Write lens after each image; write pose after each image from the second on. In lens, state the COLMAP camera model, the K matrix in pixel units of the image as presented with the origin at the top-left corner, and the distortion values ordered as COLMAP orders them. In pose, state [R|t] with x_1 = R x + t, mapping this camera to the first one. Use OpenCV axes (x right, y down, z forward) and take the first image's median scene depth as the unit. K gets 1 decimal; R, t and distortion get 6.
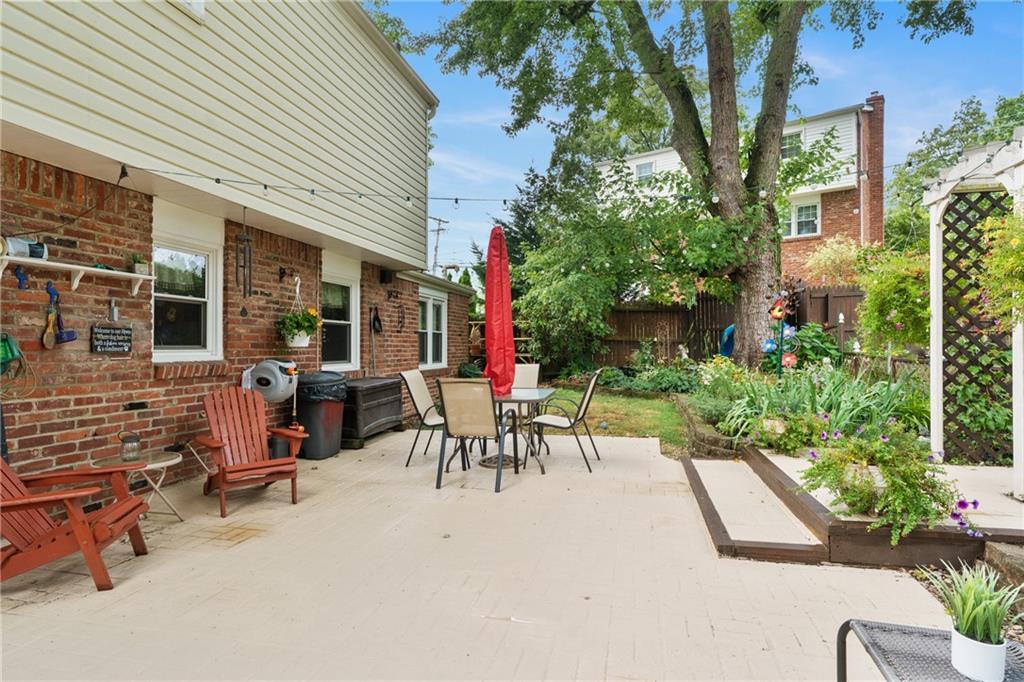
lens RADIAL K [[560.4, 0, 512.0], [0, 560.4, 341.0], [0, 0, 1]] dist [0.000926, 0.000188]
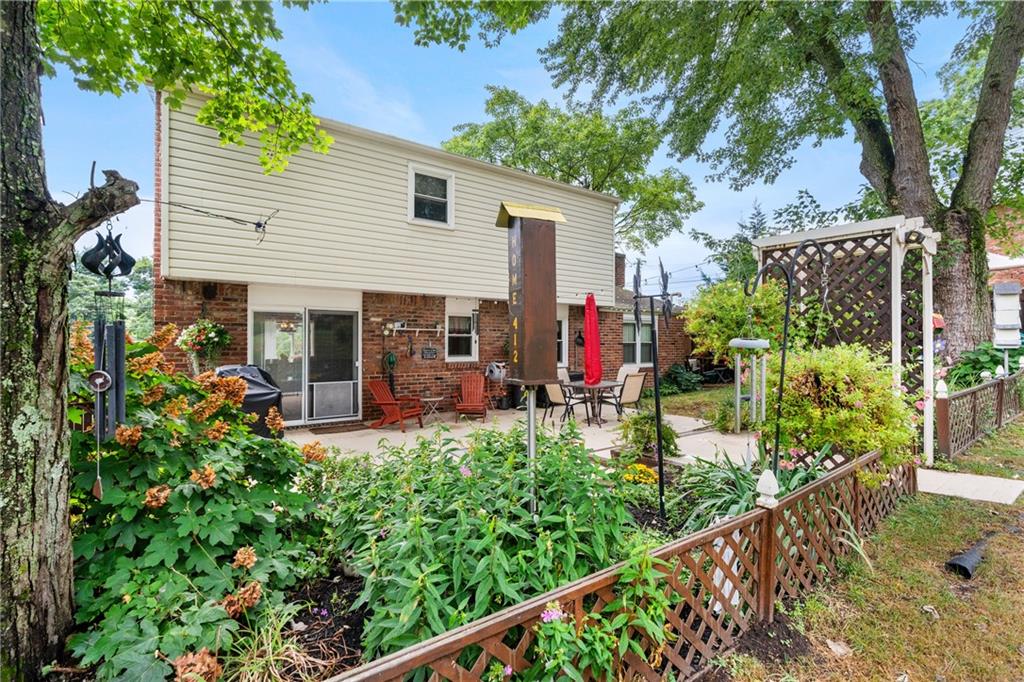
lens RADIAL K [[467.5, 0, 508.4], [0, 467.5, 340.4], [0, 0, 1]] dist [-0.002070, -0.000202]
pose [[0.748196, -0.001595, -0.663476, 0.952016], [0.004078, 0.999989, 0.002194, -0.061336], [0.663466, -0.004347, 0.748194, -0.393302]]
